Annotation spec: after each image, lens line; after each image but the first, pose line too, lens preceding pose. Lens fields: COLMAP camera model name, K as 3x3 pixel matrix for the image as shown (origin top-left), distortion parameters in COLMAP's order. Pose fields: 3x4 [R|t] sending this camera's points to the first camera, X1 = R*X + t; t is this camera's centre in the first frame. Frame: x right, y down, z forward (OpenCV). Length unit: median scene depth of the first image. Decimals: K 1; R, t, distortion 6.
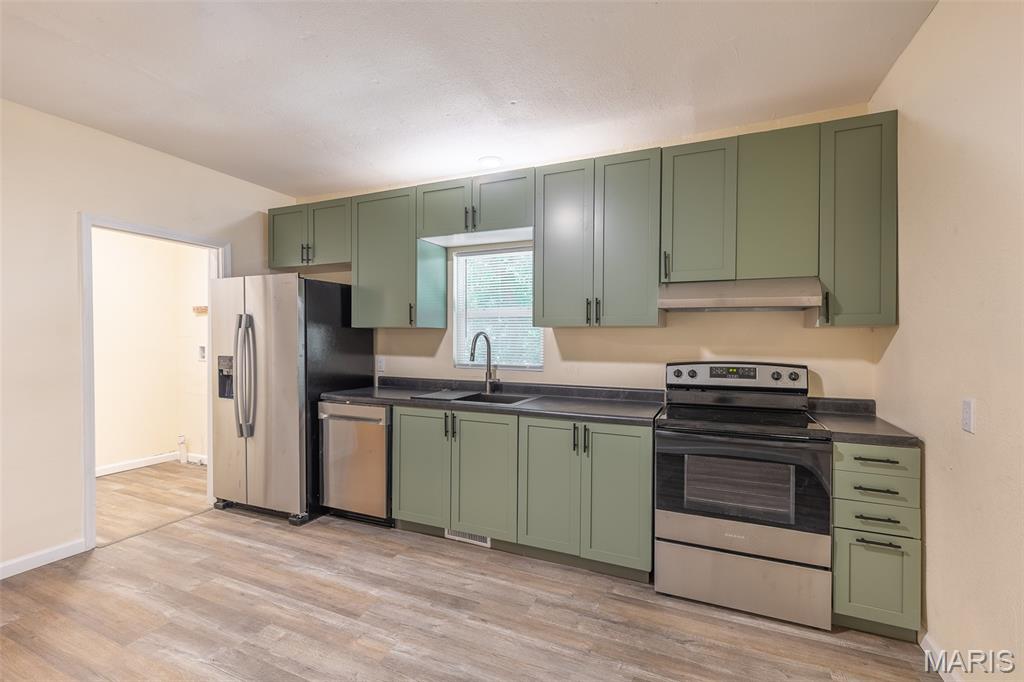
lens RADIAL K [[451.2, 0, 512.5], [0, 451.2, 343.1], [0, 0, 1]] dist [0.001794, 0.000038]
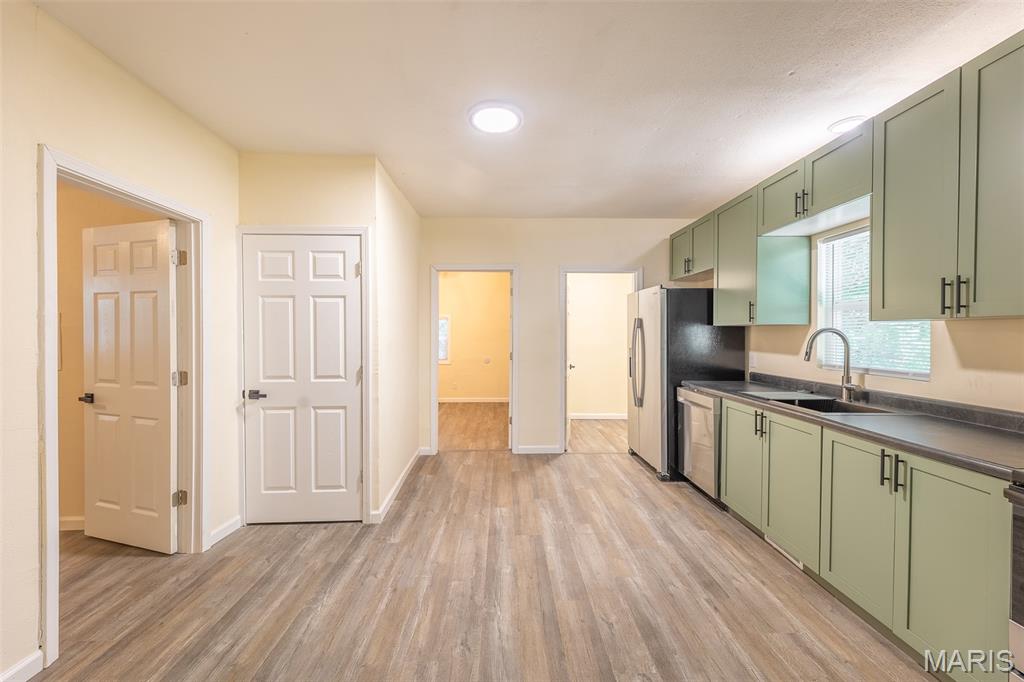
lens RADIAL K [[408.5, 0, 511.3], [0, 408.5, 338.4], [0, 0, 1]] dist [0.002119, 0.000114]
pose [[0.416190, 0.005288, -0.909262, 0.418355], [-0.007923, 0.999966, 0.002189, -0.001915], [0.909243, 0.006293, 0.416218, 0.128818]]
